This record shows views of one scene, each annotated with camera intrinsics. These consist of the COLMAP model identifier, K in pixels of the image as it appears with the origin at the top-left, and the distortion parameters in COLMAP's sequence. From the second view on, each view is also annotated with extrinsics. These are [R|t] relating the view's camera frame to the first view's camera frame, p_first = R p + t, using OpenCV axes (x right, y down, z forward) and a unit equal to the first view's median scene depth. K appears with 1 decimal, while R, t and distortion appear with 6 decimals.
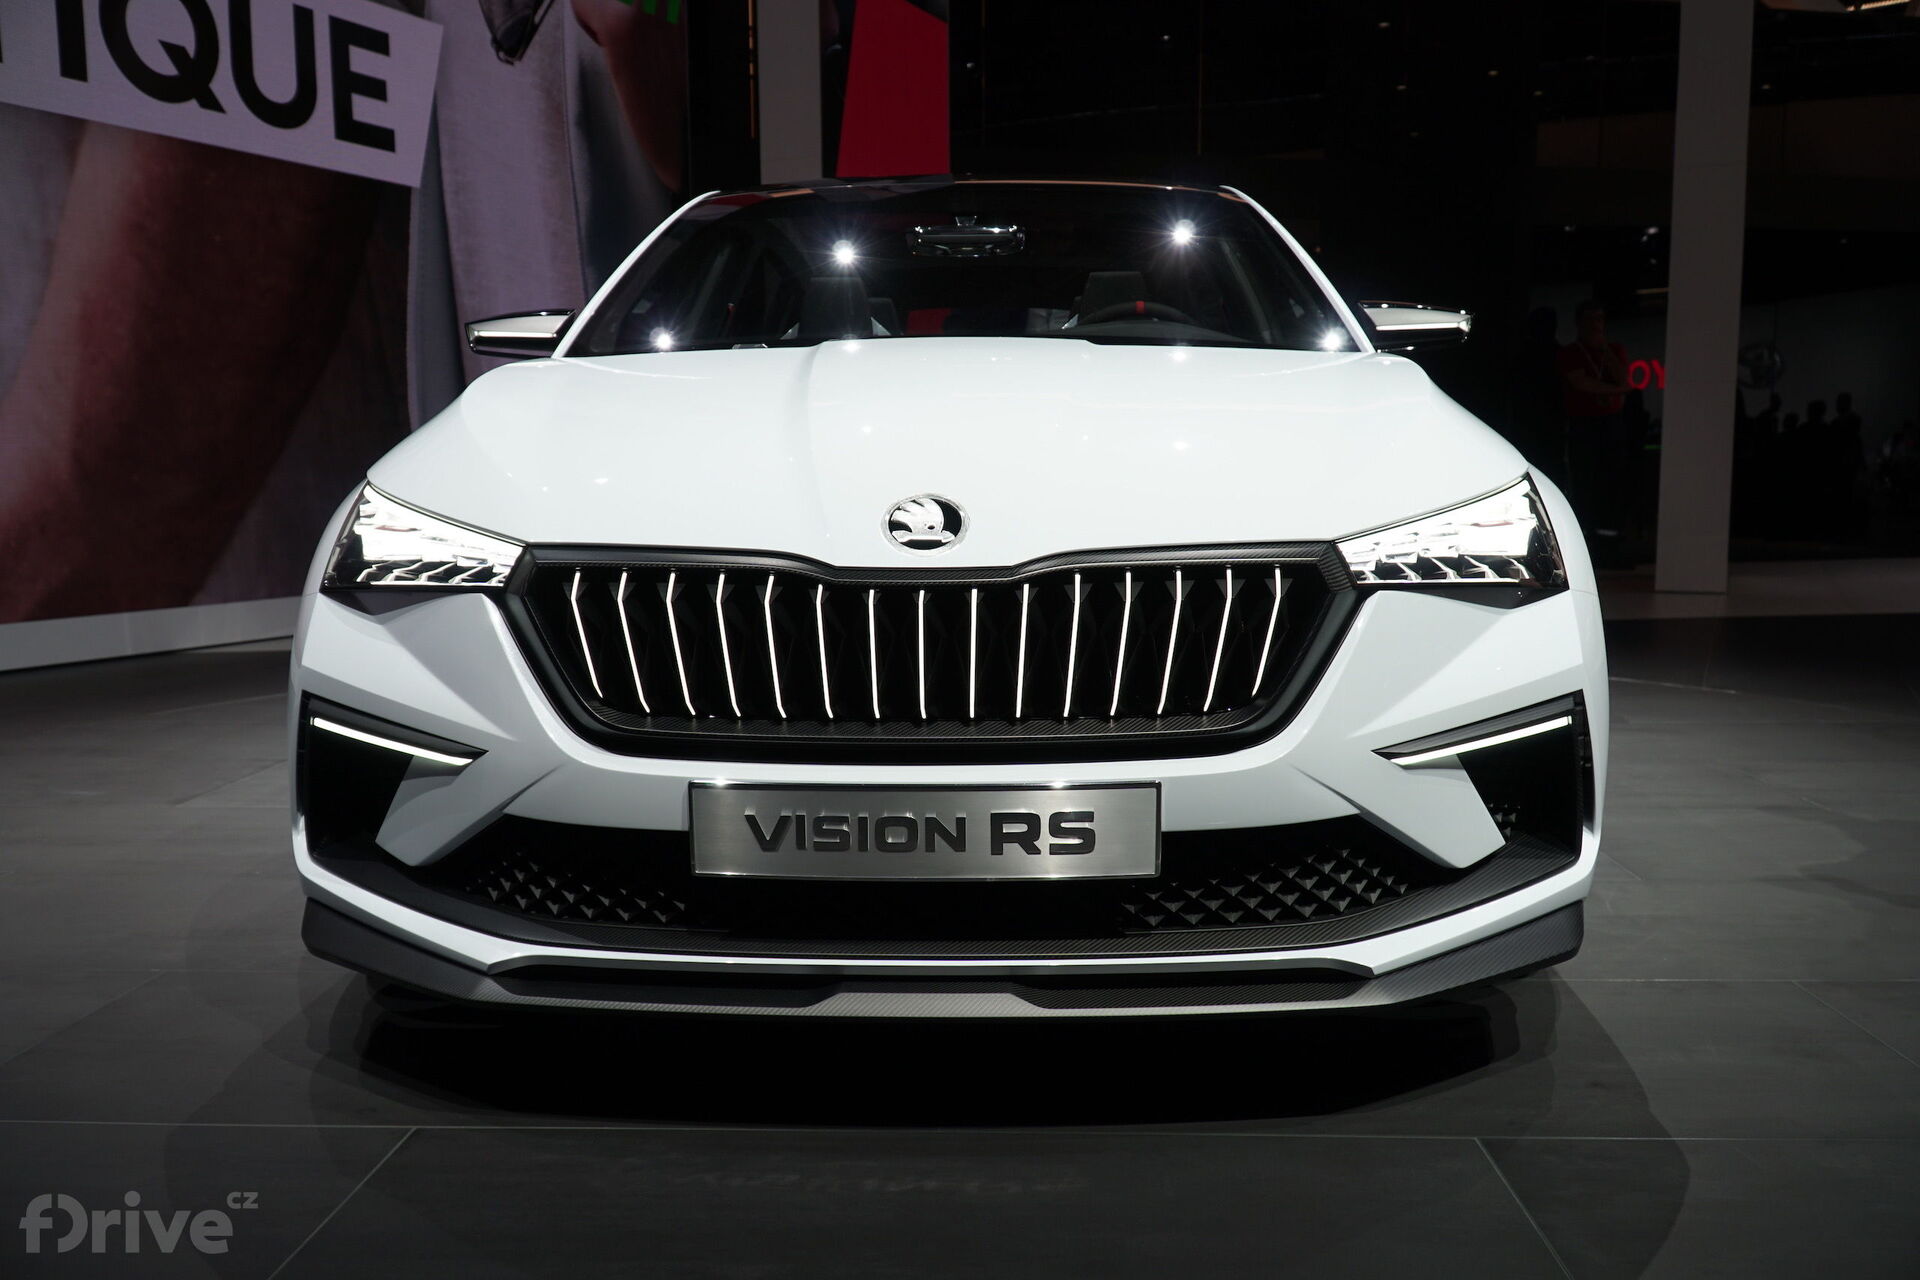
lens RADIAL K [[1713.2, 0, 966.4], [0, 1713.2, 632.5], [0, 0, 1]] dist [0.016882, 0.003453]
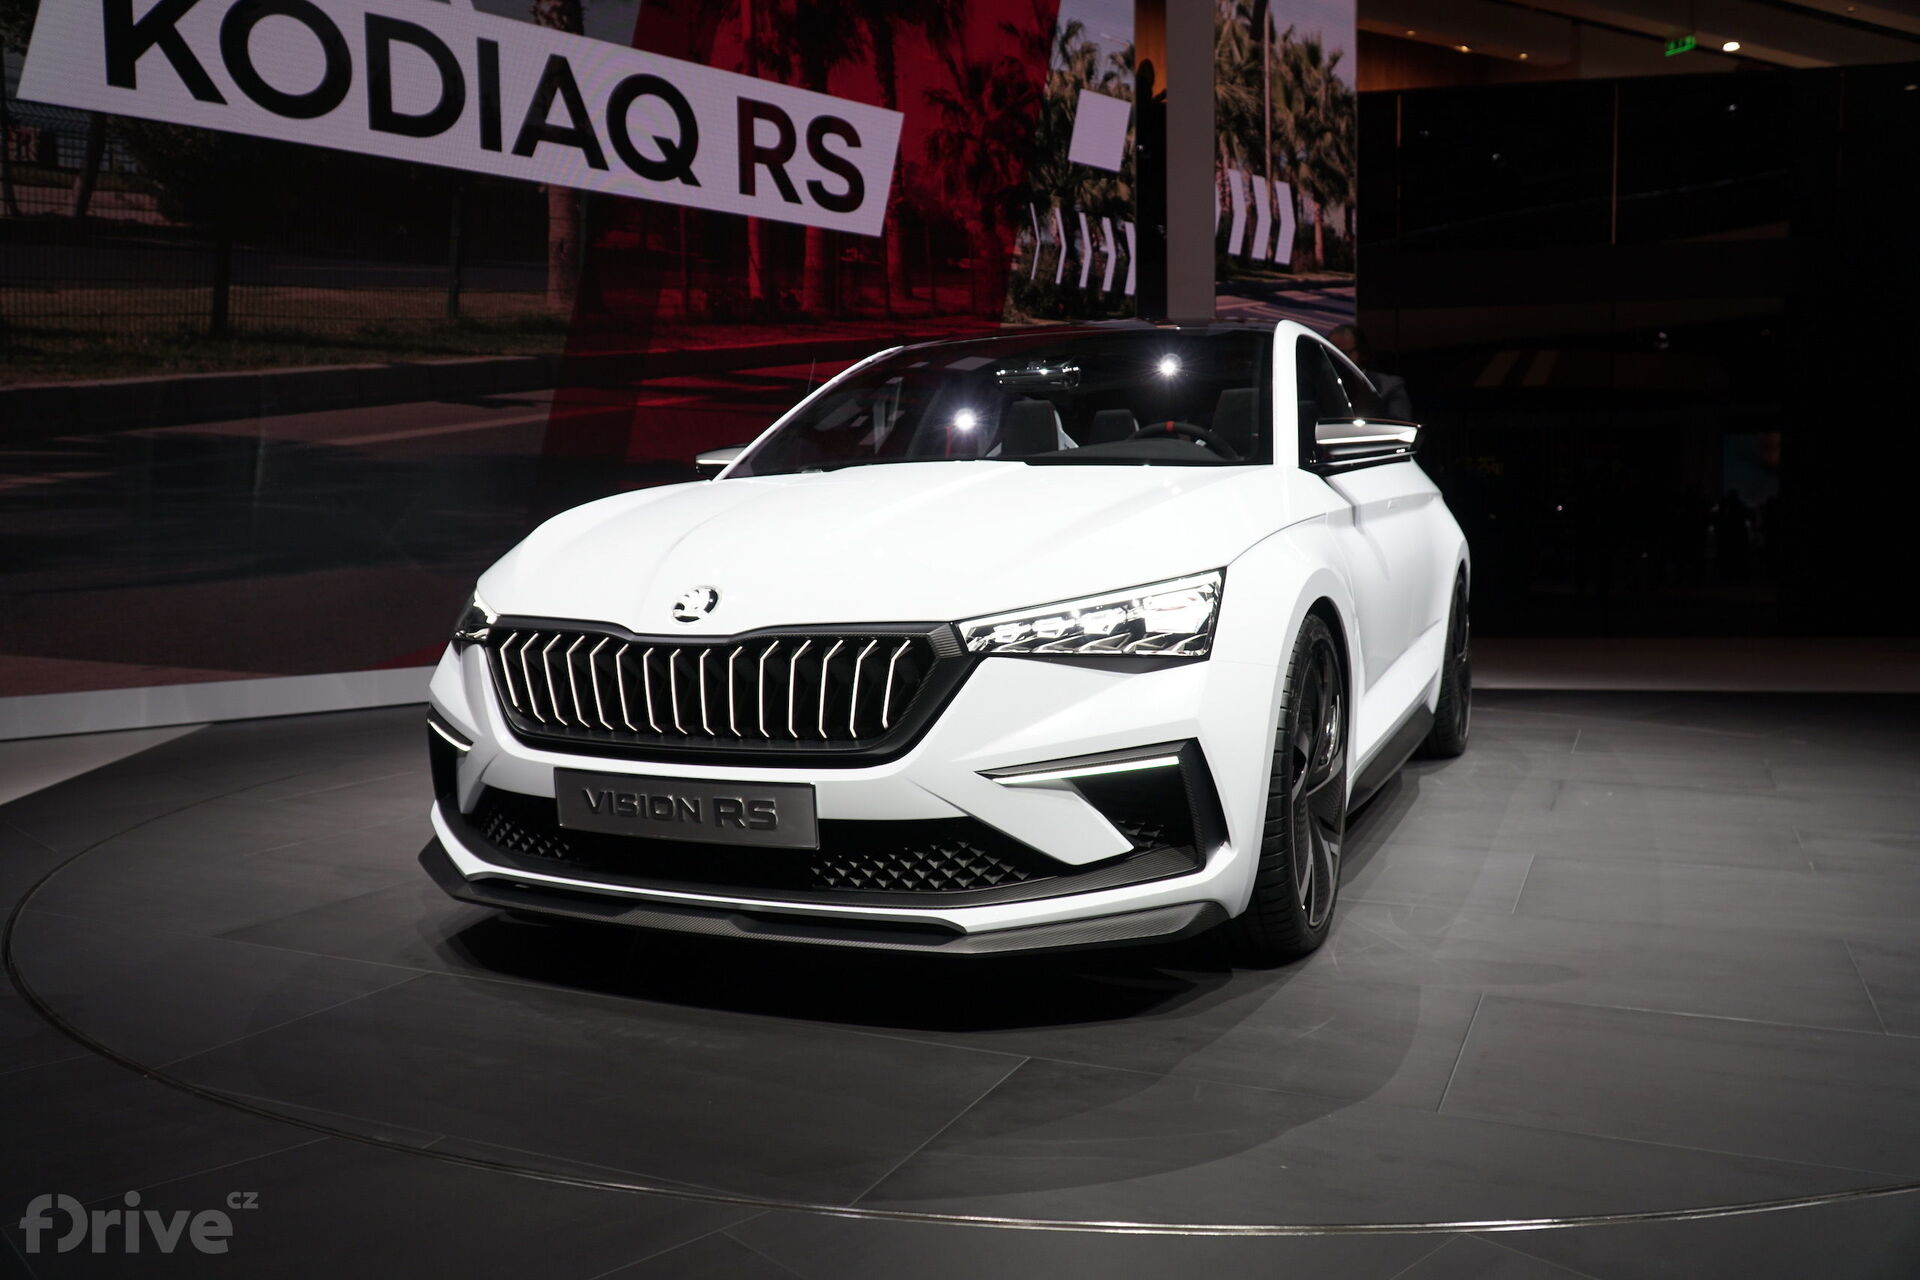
lens RADIAL K [[1532.7, 0, 957.3], [0, 1532.7, 640.8], [0, 0, 1]] dist [-0.010249, 0.018228]
pose [[0.924197, 0.021950, -0.381285, 0.685059], [-0.030931, 0.999369, -0.017442, -0.015340], [0.380661, 0.027914, 0.924293, -0.159084]]
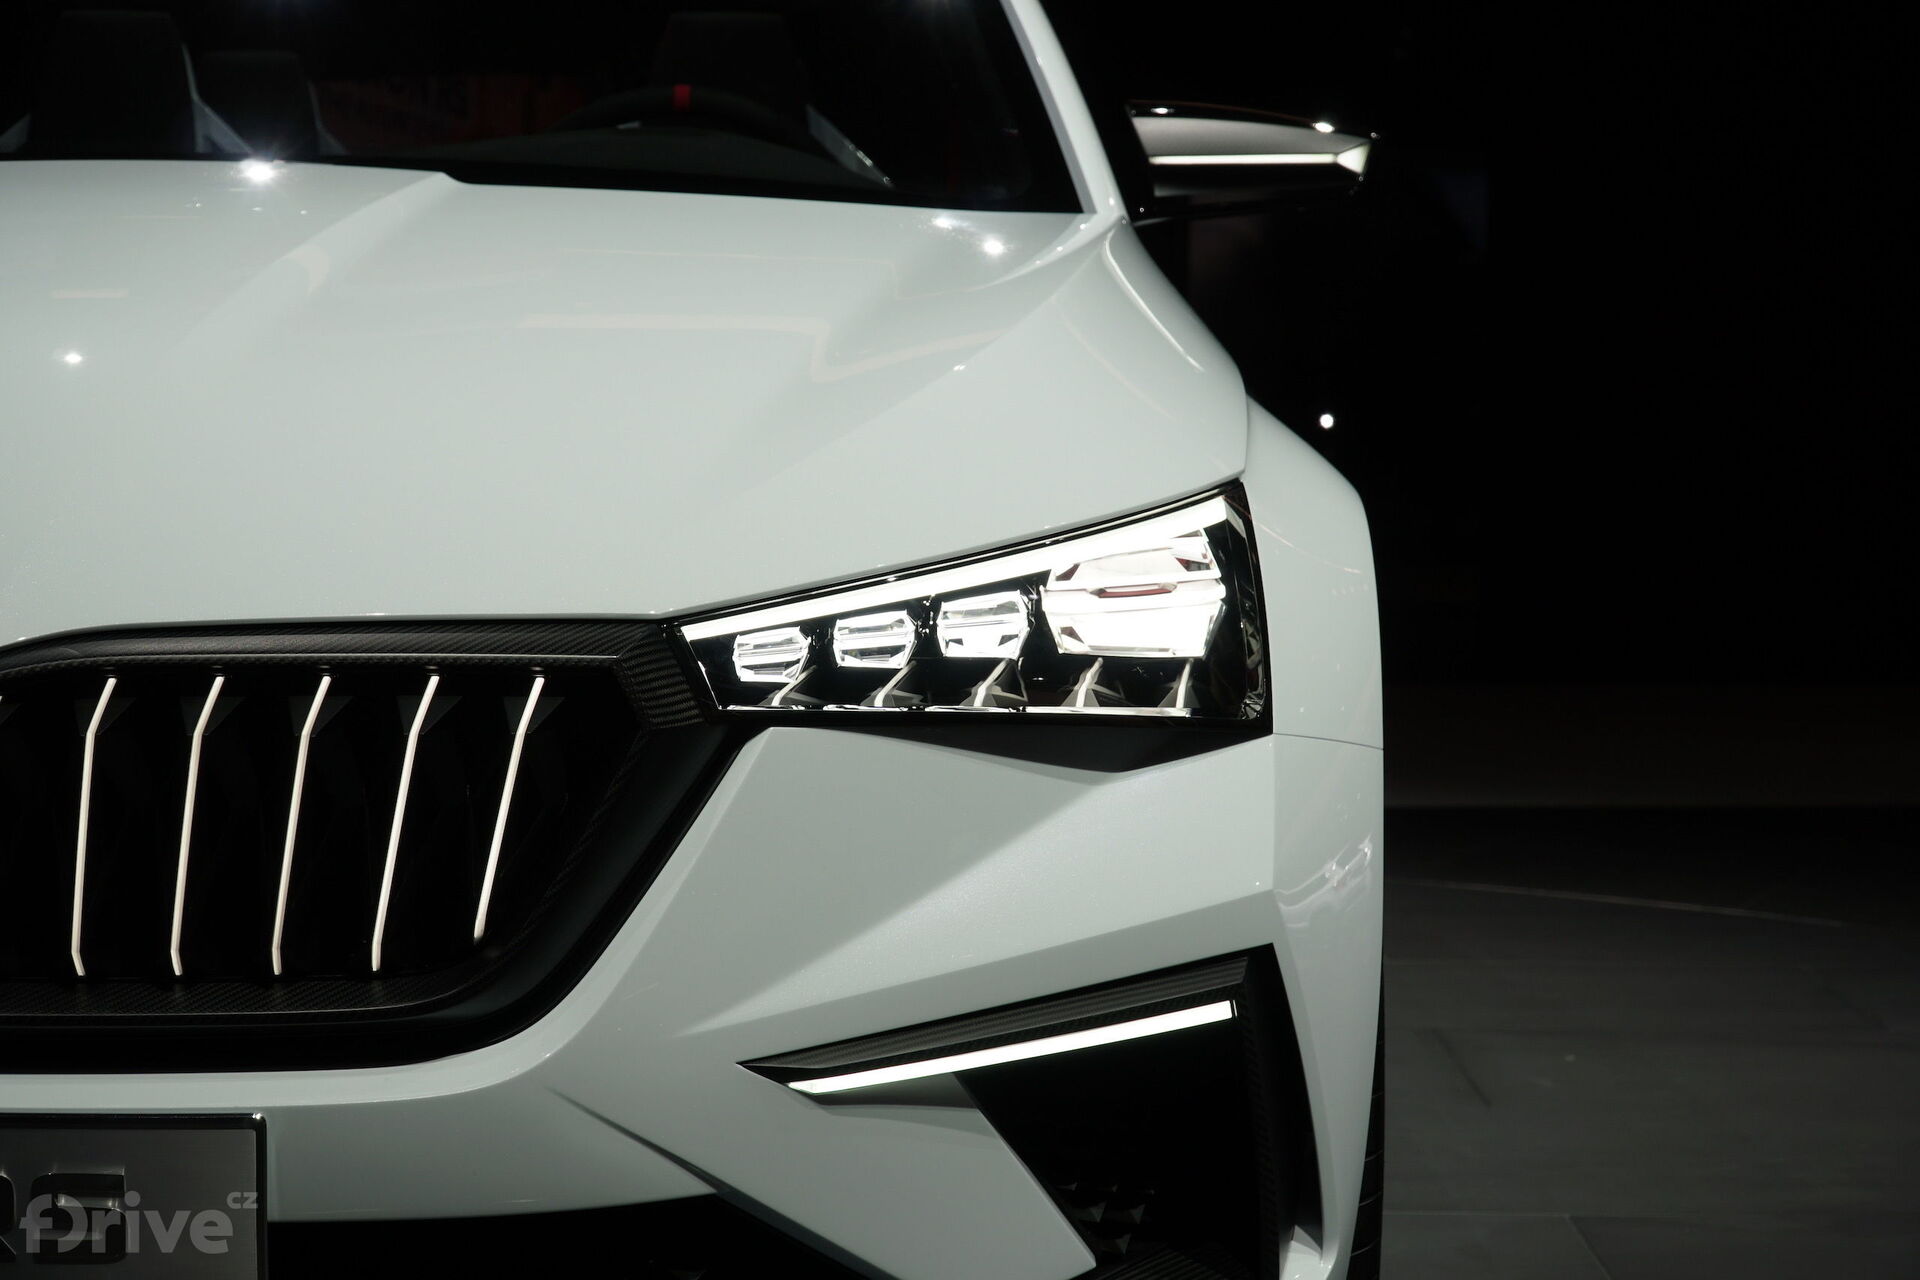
lens RADIAL K [[3926.7, 0, 949.7], [0, 3926.7, 640.5], [0, 0, 1]] dist [-0.095327, 0.000000]
pose [[0.999126, 0.025892, 0.032818, 0.251176], [-0.024609, 0.998940, -0.038897, -0.007055], [-0.033790, 0.038056, 0.998704, -0.091007]]
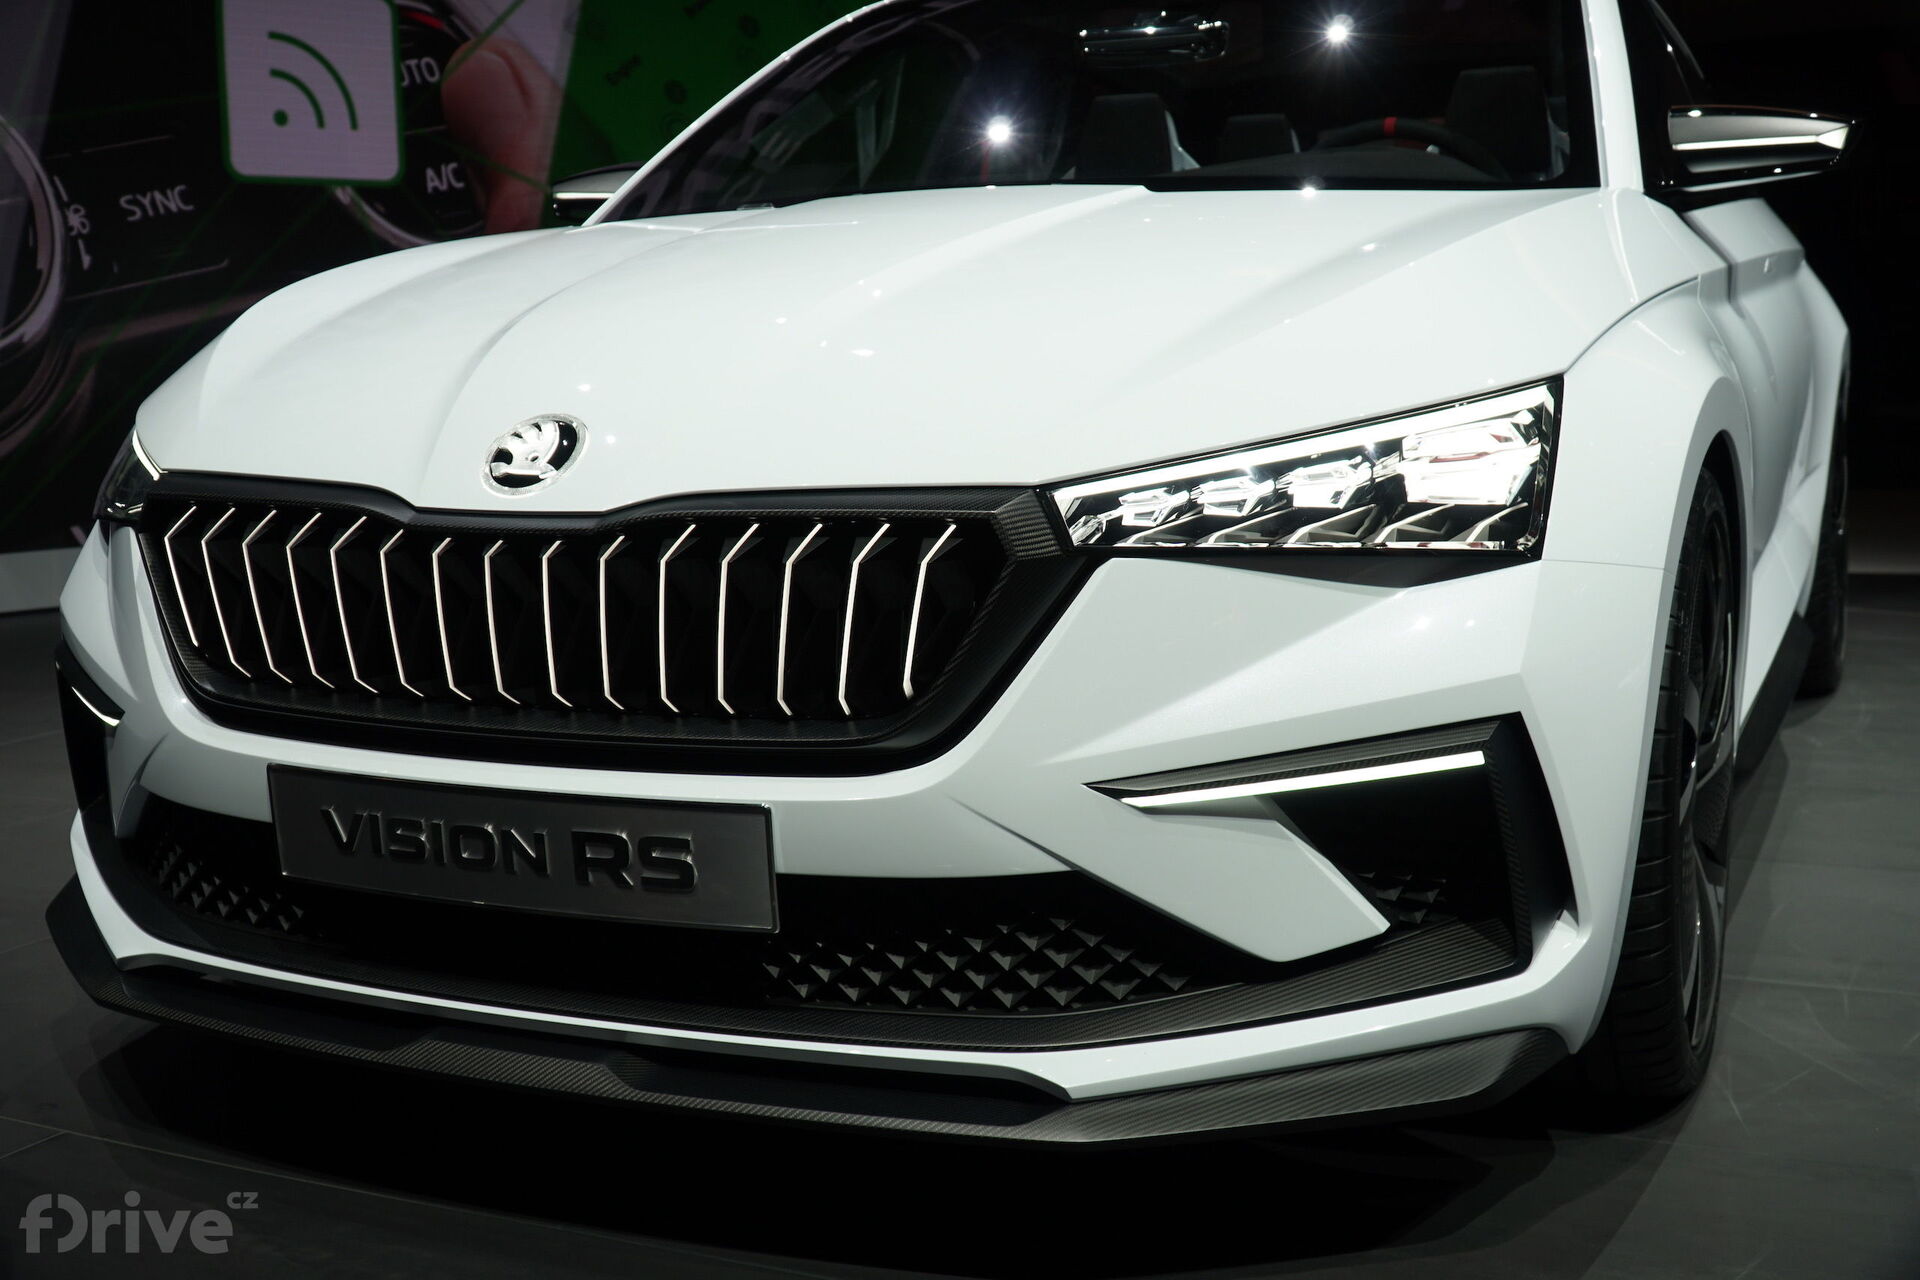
lens RADIAL K [[2239.7, 0, 956.7], [0, 2239.7, 632.7], [0, 0, 1]] dist [0.004559, 0.000000]
pose [[0.922855, 0.044336, -0.382586, 0.528201], [-0.028474, 0.998488, 0.047026, -0.034590], [0.384093, -0.032504, 0.922722, 0.129171]]
